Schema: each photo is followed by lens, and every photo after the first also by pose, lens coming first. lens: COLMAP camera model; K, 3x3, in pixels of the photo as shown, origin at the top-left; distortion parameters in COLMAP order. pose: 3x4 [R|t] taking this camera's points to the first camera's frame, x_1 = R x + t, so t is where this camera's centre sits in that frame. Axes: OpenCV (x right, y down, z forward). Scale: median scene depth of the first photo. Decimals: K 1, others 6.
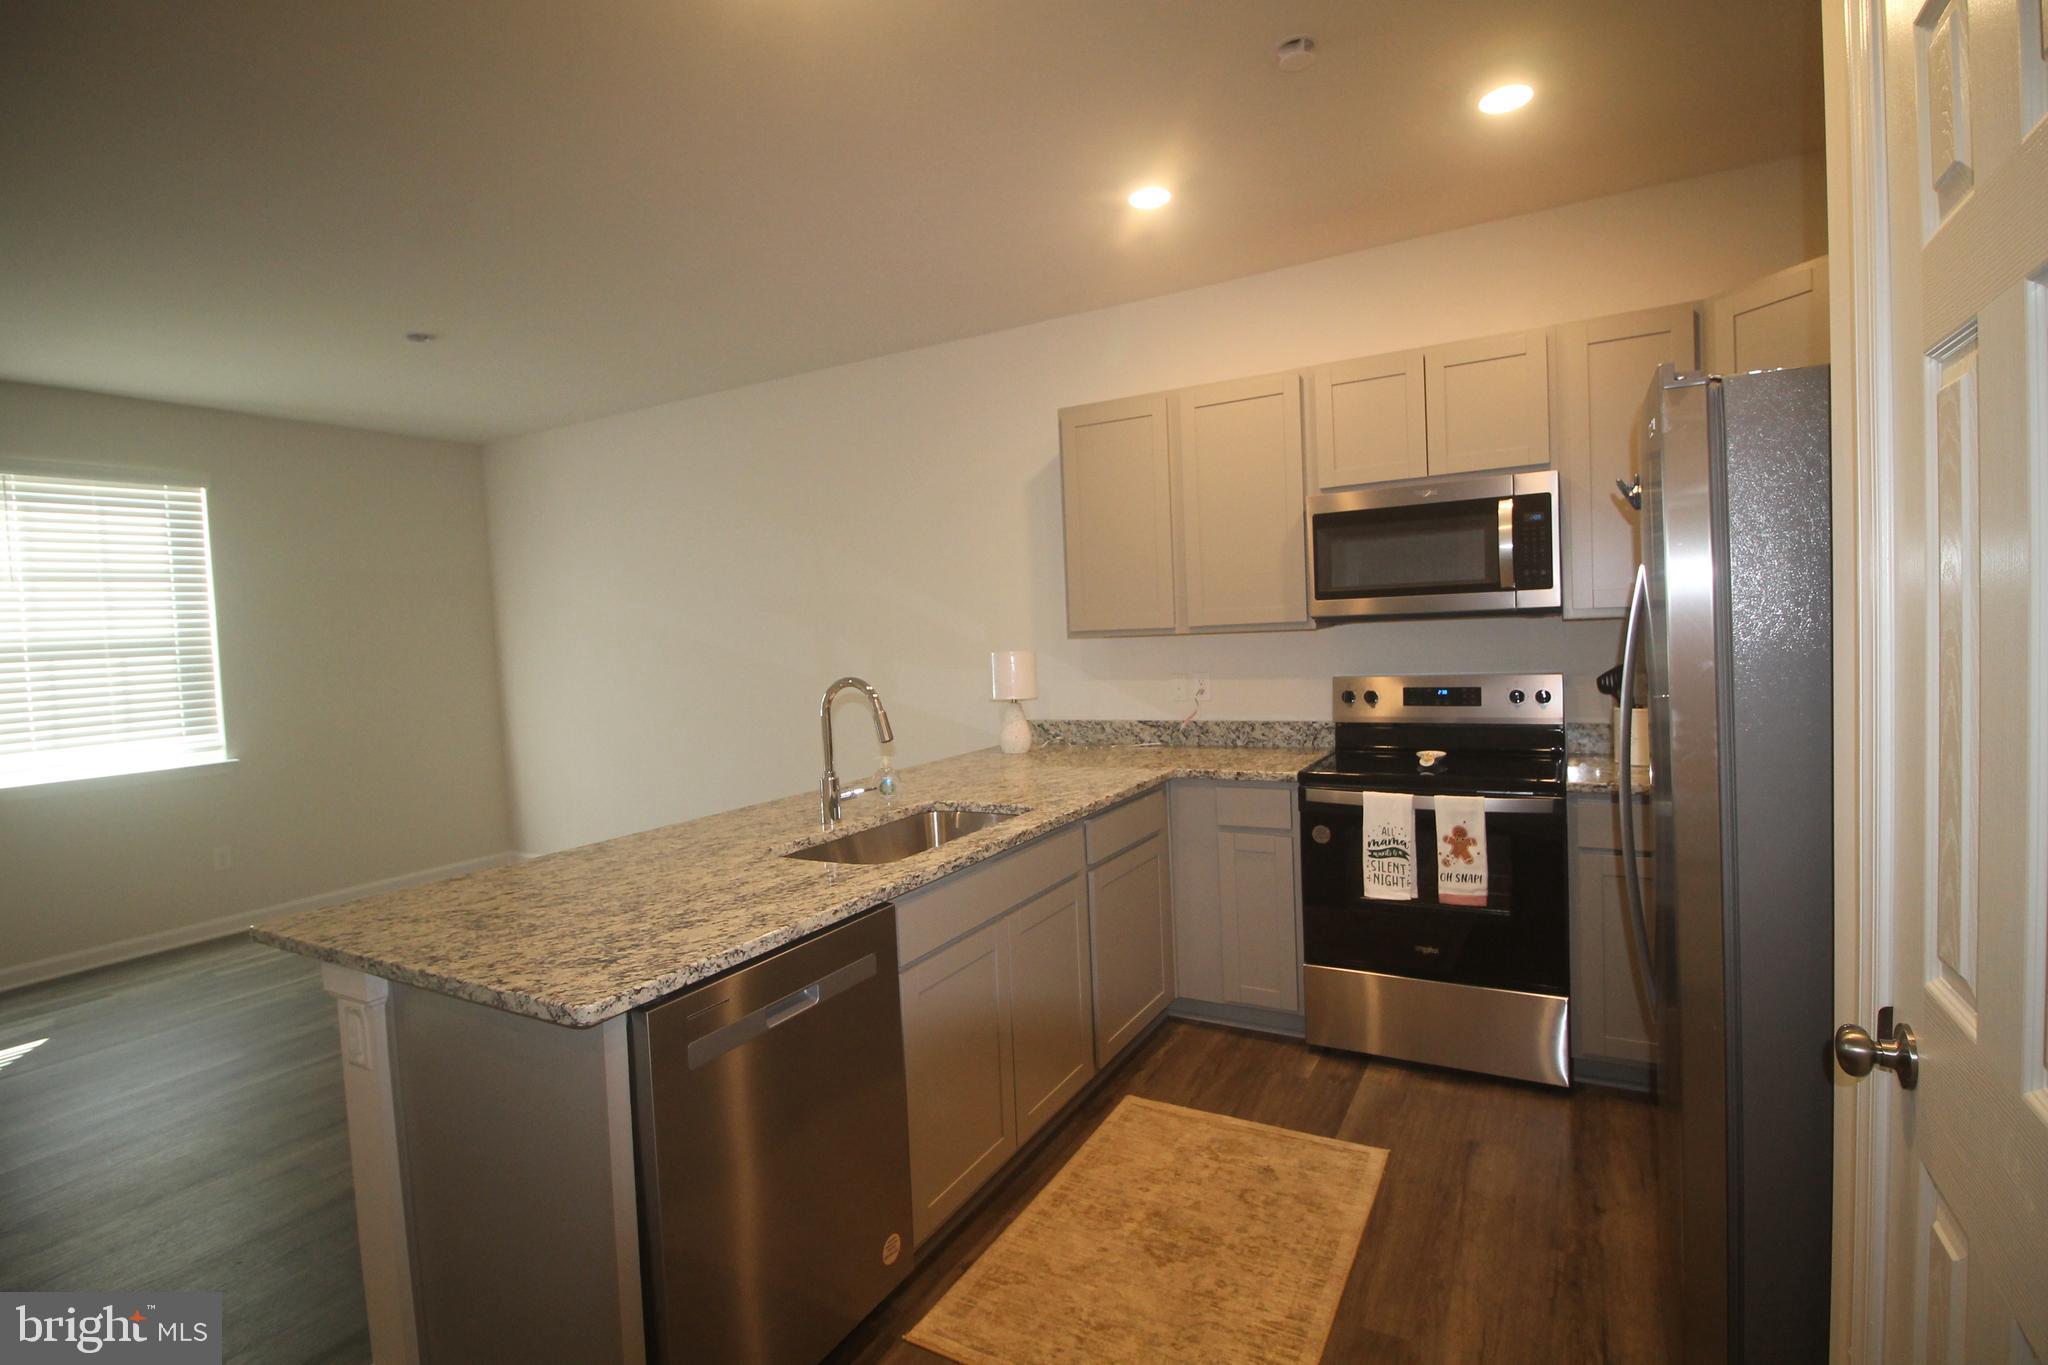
lens RADIAL K [[957.2, 0, 1040.8], [0, 957.2, 669.4], [0, 0, 1]] dist [-0.014080, -0.005356]
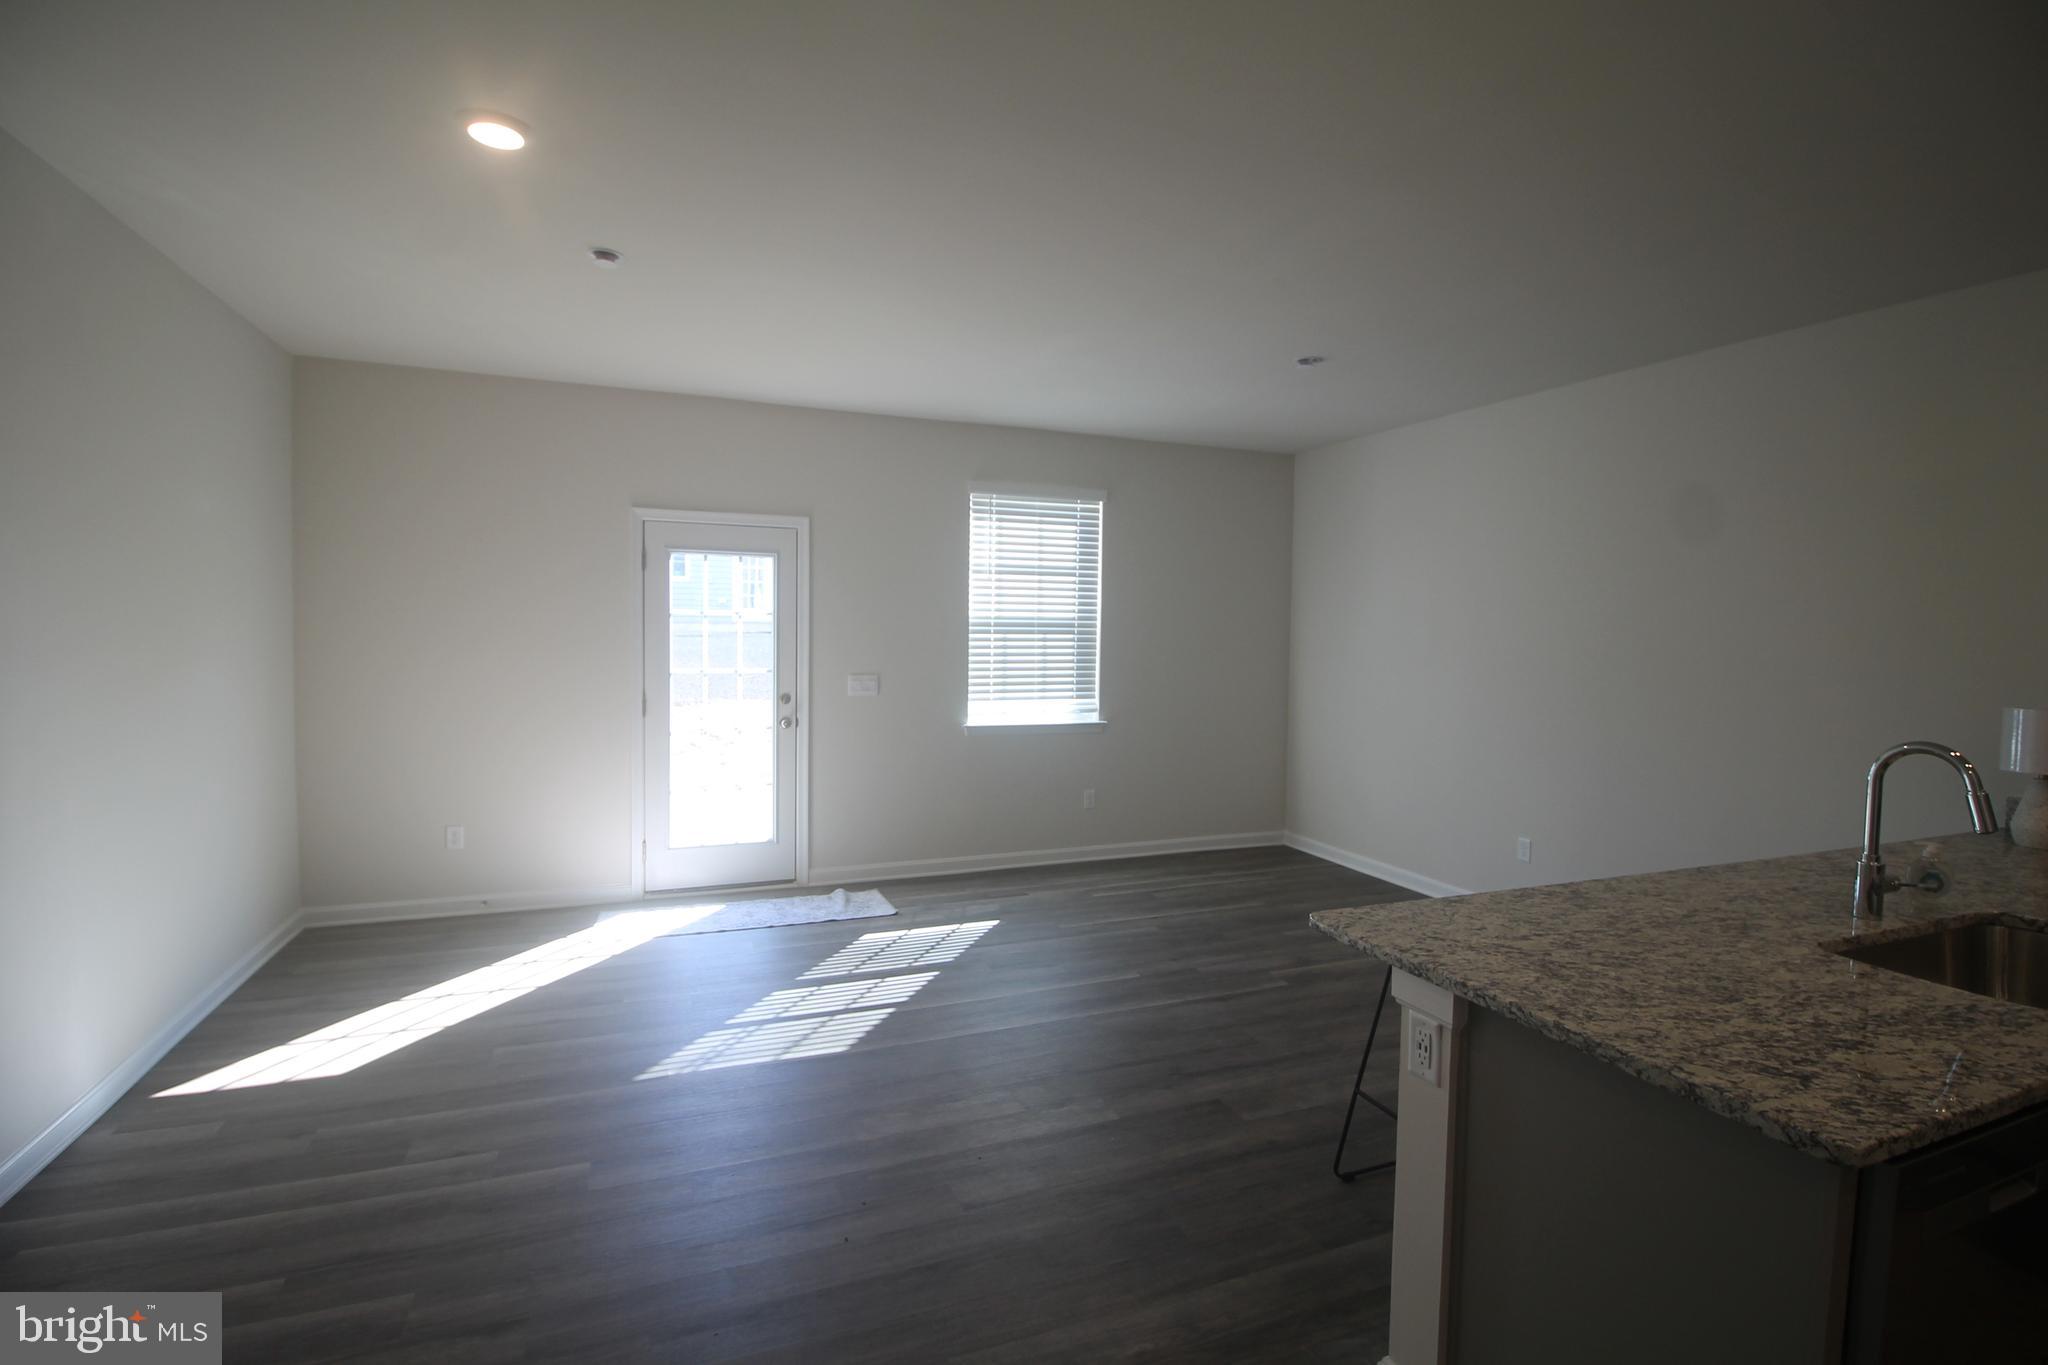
lens RADIAL K [[957.2, 0, 1037.0], [0, 957.2, 665.7], [0, 0, 1]] dist [-0.014080, -0.005356]
pose [[0.777179, 0.082301, -0.623874, -0.263478], [-0.078760, 0.996336, 0.033322, -0.020579], [0.624331, 0.023239, 0.780814, -0.055436]]
